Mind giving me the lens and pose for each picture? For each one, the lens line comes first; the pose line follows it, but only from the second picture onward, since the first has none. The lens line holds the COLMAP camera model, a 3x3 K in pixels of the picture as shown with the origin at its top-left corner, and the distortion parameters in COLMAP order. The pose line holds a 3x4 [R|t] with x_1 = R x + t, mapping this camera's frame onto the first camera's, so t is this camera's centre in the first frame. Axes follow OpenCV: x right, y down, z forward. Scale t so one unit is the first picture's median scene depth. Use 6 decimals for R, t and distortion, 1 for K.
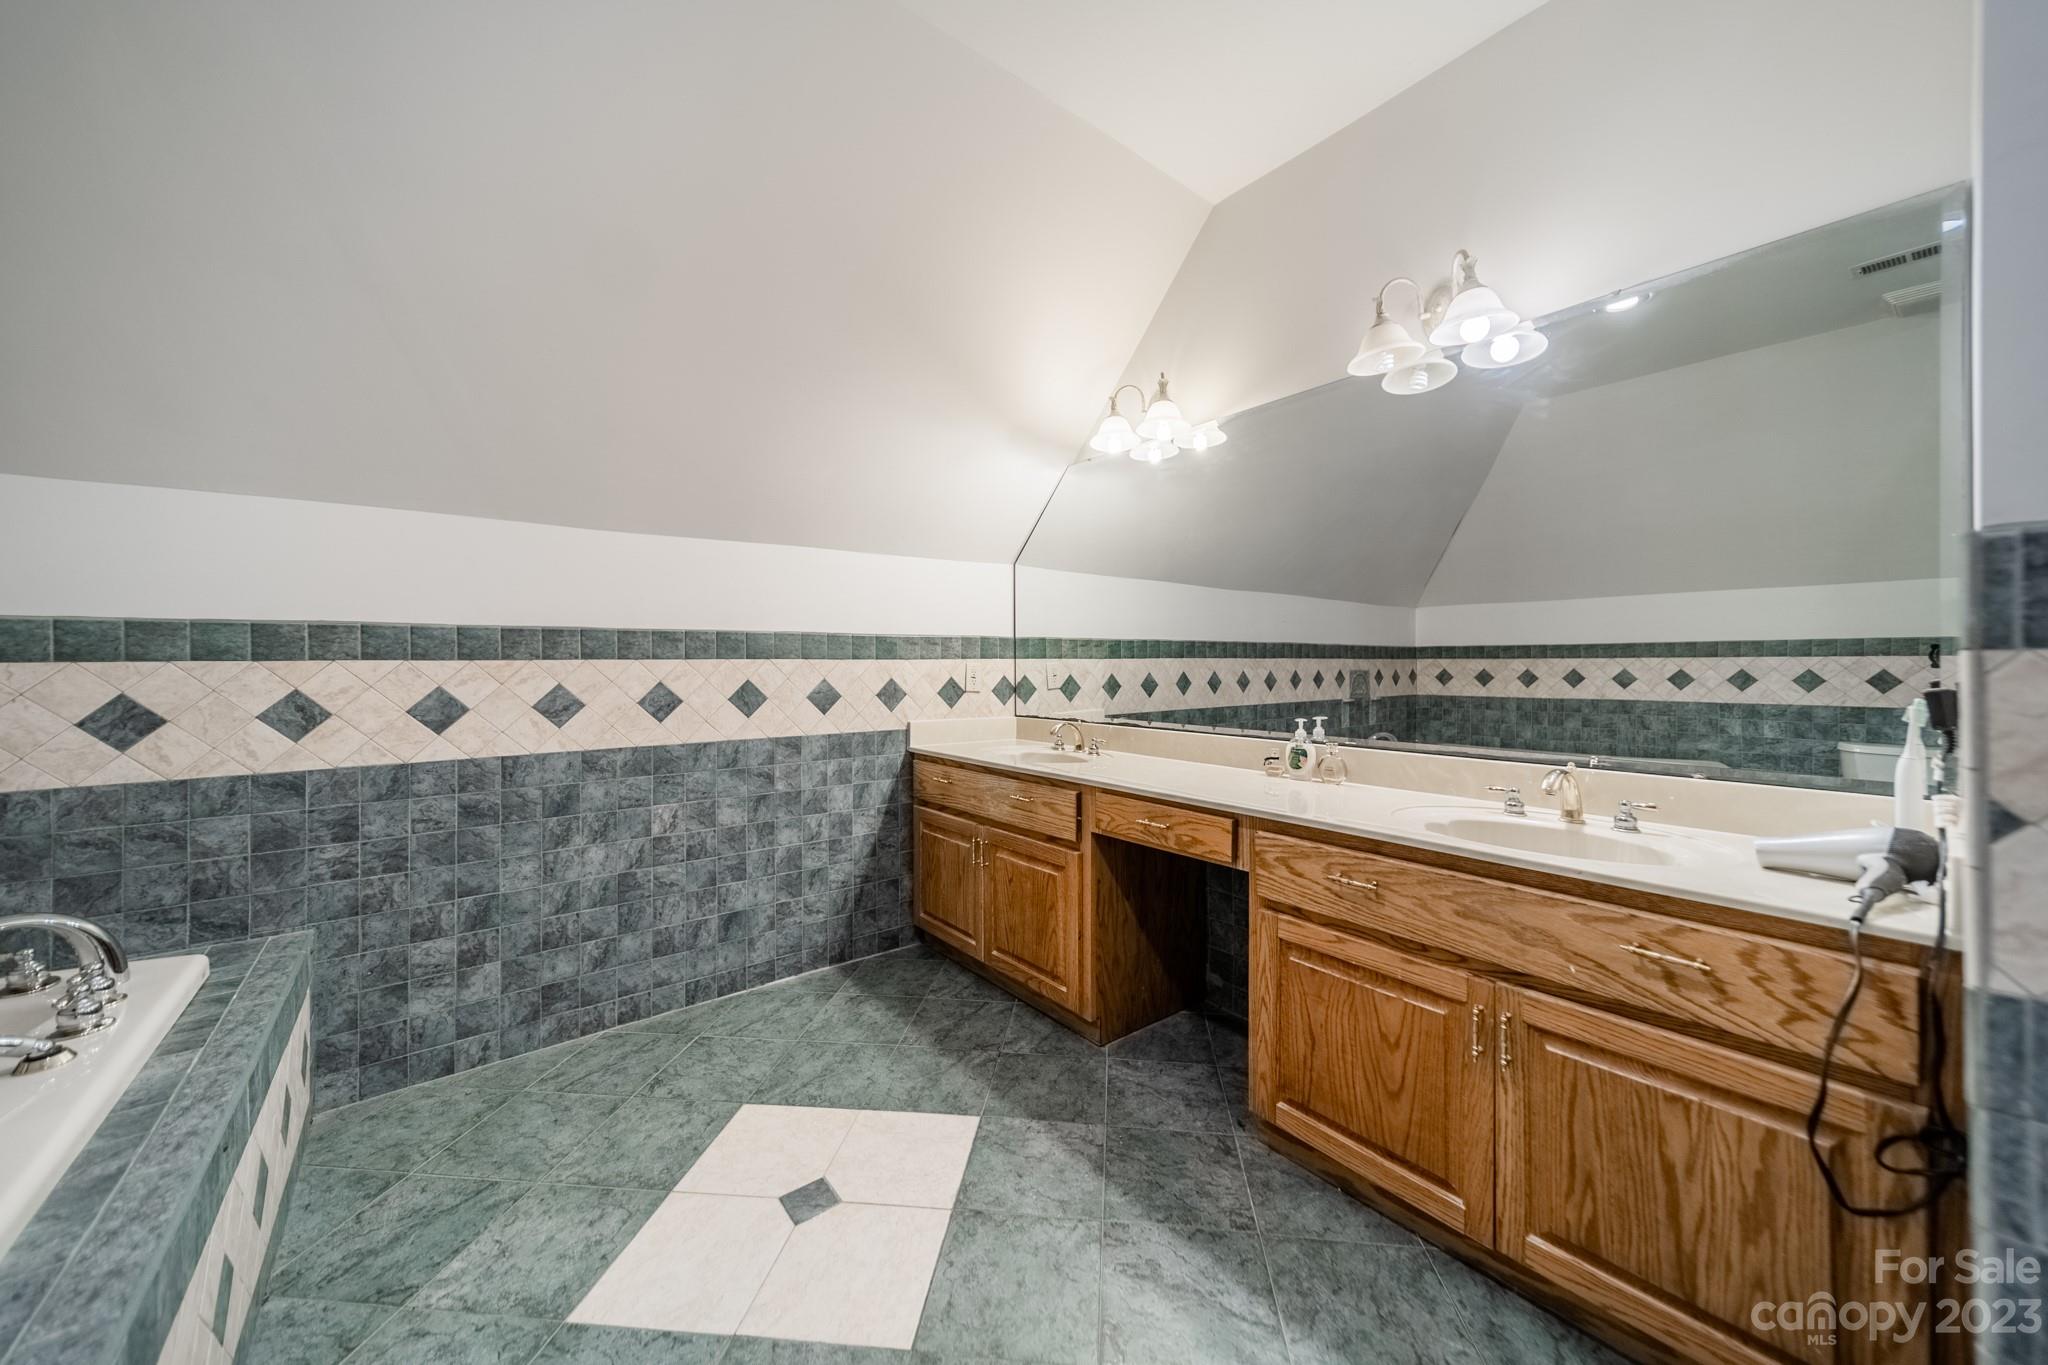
lens RADIAL K [[738.9, 0, 1035.9], [0, 738.9, 661.0], [0, 0, 1]] dist [0.009706, -0.000731]
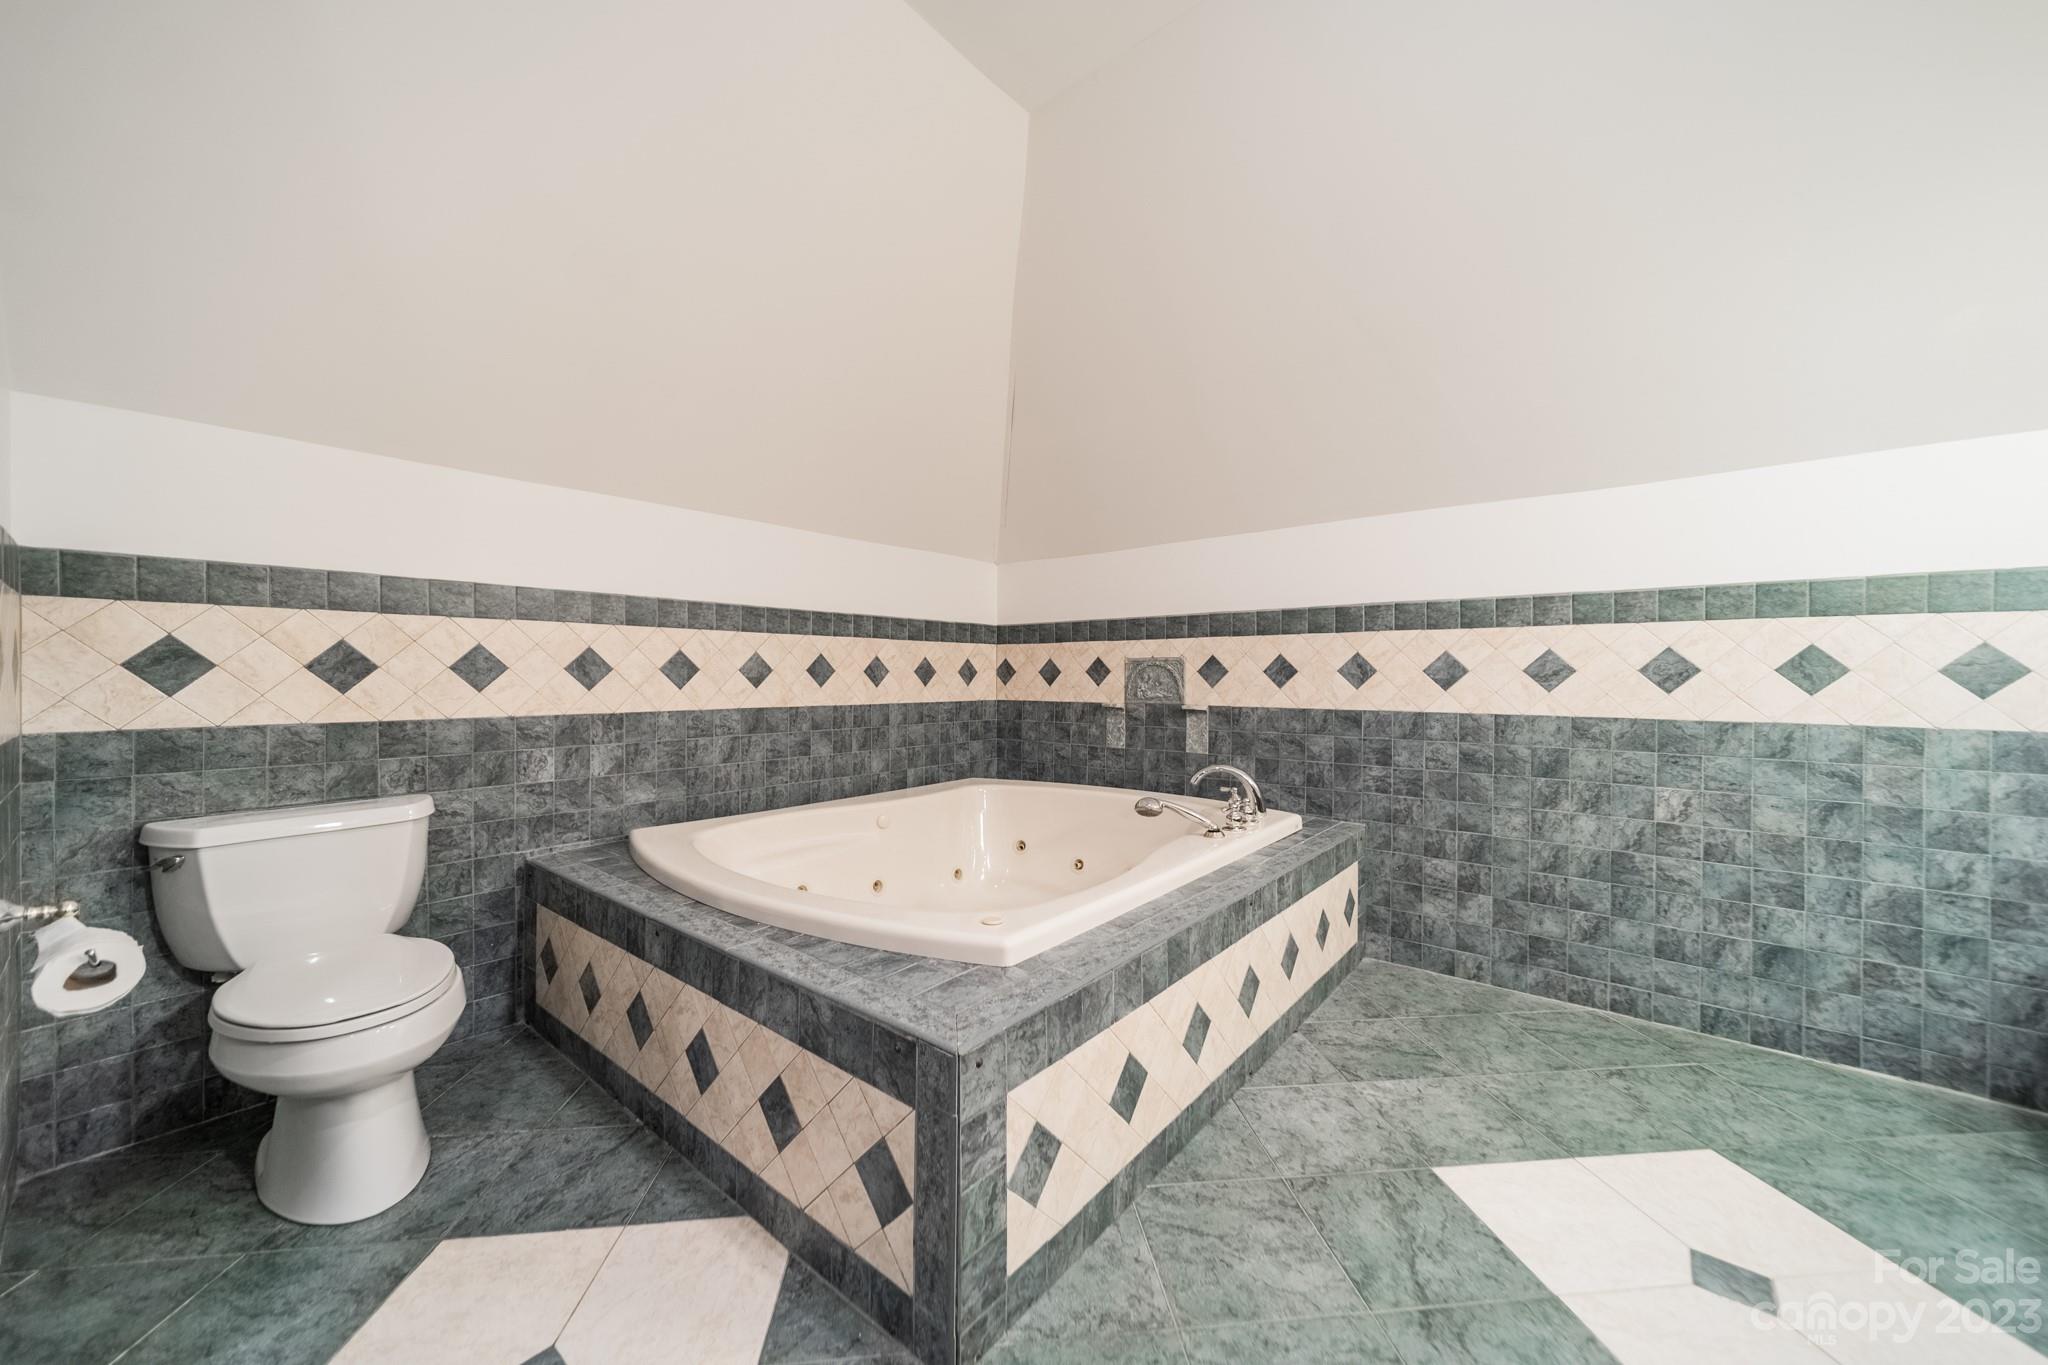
lens RADIAL K [[738.9, 0, 1034.1], [0, 738.9, 681.0], [0, 0, 1]] dist [0.009706, -0.000731]
pose [[0.206113, 0.008801, -0.978489, 0.225264], [-0.007344, 0.999945, 0.007447, 0.075428], [0.978501, 0.005651, 0.206166, 0.093584]]
